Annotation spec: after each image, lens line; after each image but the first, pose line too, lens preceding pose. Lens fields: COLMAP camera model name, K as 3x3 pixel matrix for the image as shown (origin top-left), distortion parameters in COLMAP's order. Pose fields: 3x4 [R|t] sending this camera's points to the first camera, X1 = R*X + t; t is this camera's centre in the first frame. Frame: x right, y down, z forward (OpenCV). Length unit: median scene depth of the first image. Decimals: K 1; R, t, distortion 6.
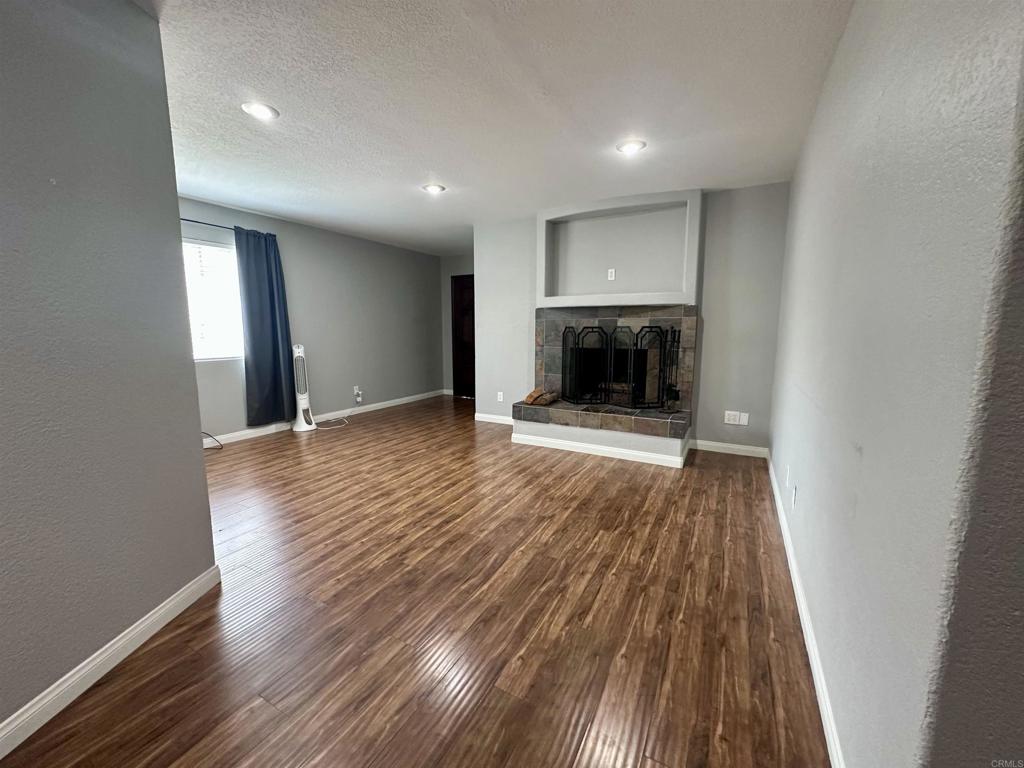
lens RADIAL K [[412.2, 0, 508.2], [0, 412.2, 381.2], [0, 0, 1]] dist [-0.001271, 0.002088]
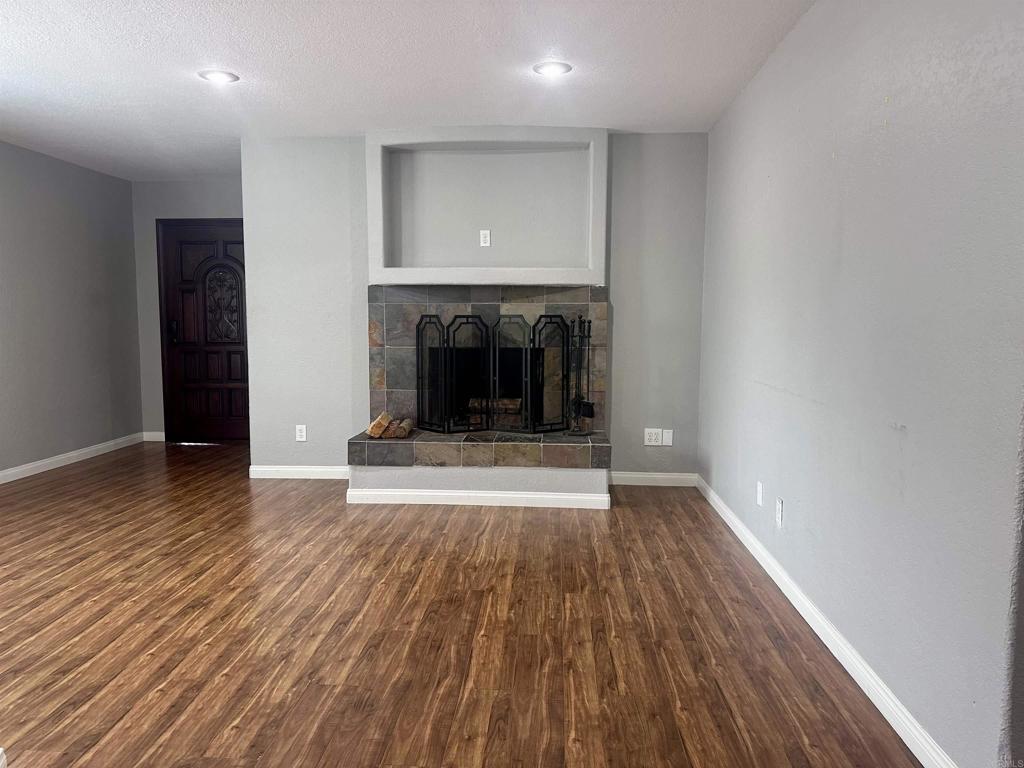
lens RADIAL K [[722.5, 0, 505.7], [0, 722.5, 375.9], [0, 0, 1]] dist [0.045970, -0.053459]
pose [[0.908643, -0.031769, 0.416363, -0.266963], [0.051213, 0.998053, -0.035611, 0.012278], [-0.414421, 0.053681, 0.908501, -0.094600]]
